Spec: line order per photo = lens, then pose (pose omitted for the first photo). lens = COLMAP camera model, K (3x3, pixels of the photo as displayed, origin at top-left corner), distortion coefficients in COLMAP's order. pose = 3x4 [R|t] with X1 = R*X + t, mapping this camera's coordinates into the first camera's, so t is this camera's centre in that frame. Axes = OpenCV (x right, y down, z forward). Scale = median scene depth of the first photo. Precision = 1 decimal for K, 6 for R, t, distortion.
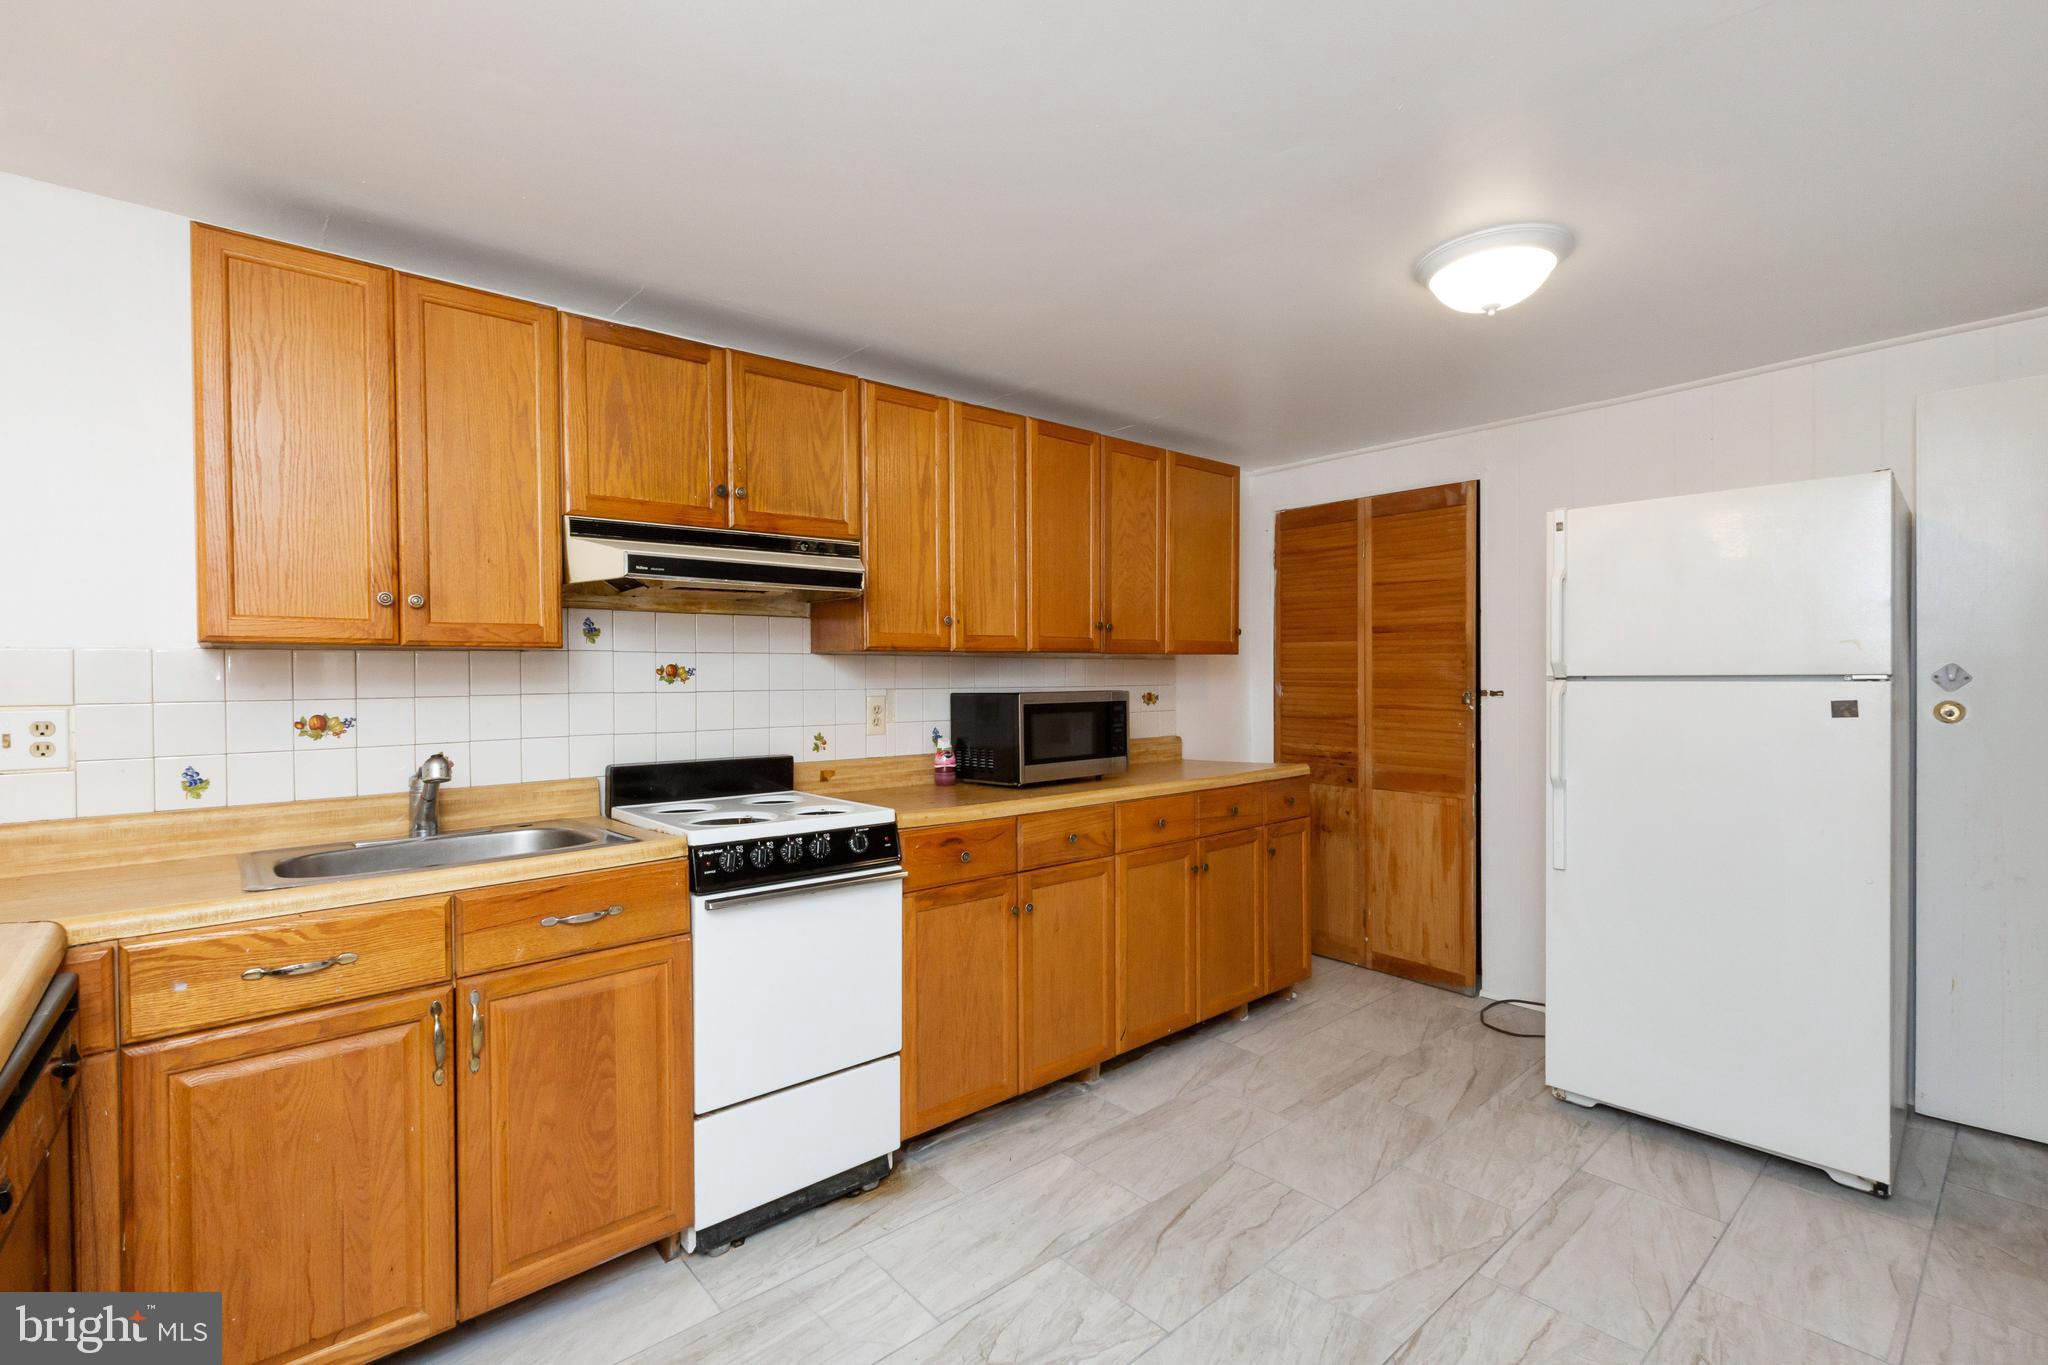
lens RADIAL K [[918.8, 0, 1011.6], [0, 918.8, 684.6], [0, 0, 1]] dist [-0.000999, 0.000822]
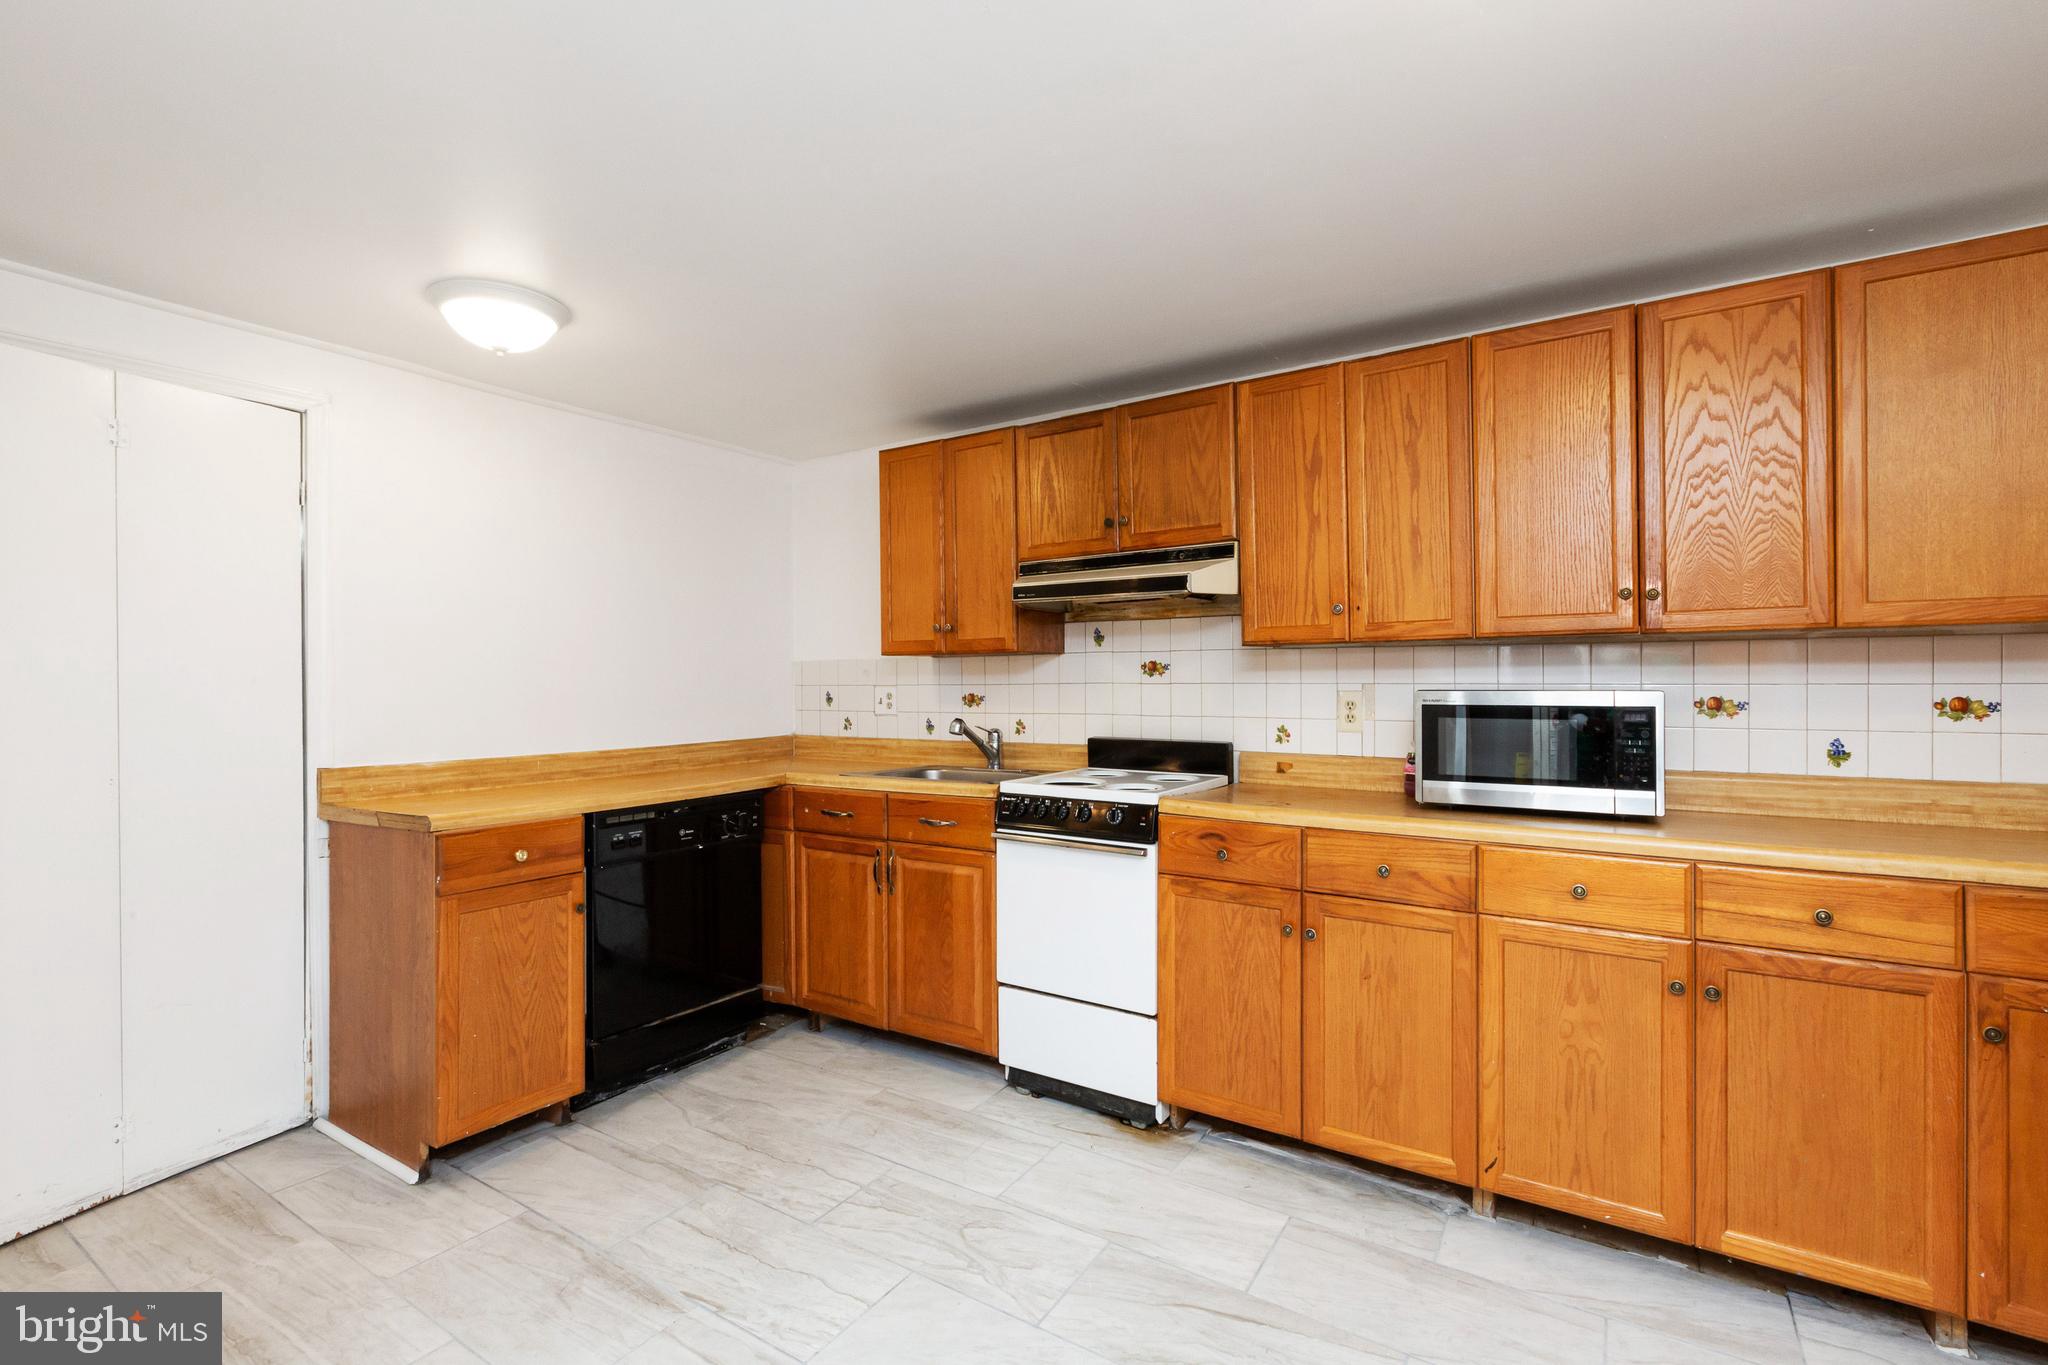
lens RADIAL K [[918.8, 0, 1011.8], [0, 918.8, 679.4], [0, 0, 1]] dist [-0.000999, 0.000822]
pose [[0.267393, 0.010973, -0.963525, 0.831058], [0.001753, 0.999928, 0.011874, -0.012868], [0.963586, -0.004864, 0.267355, 0.518898]]
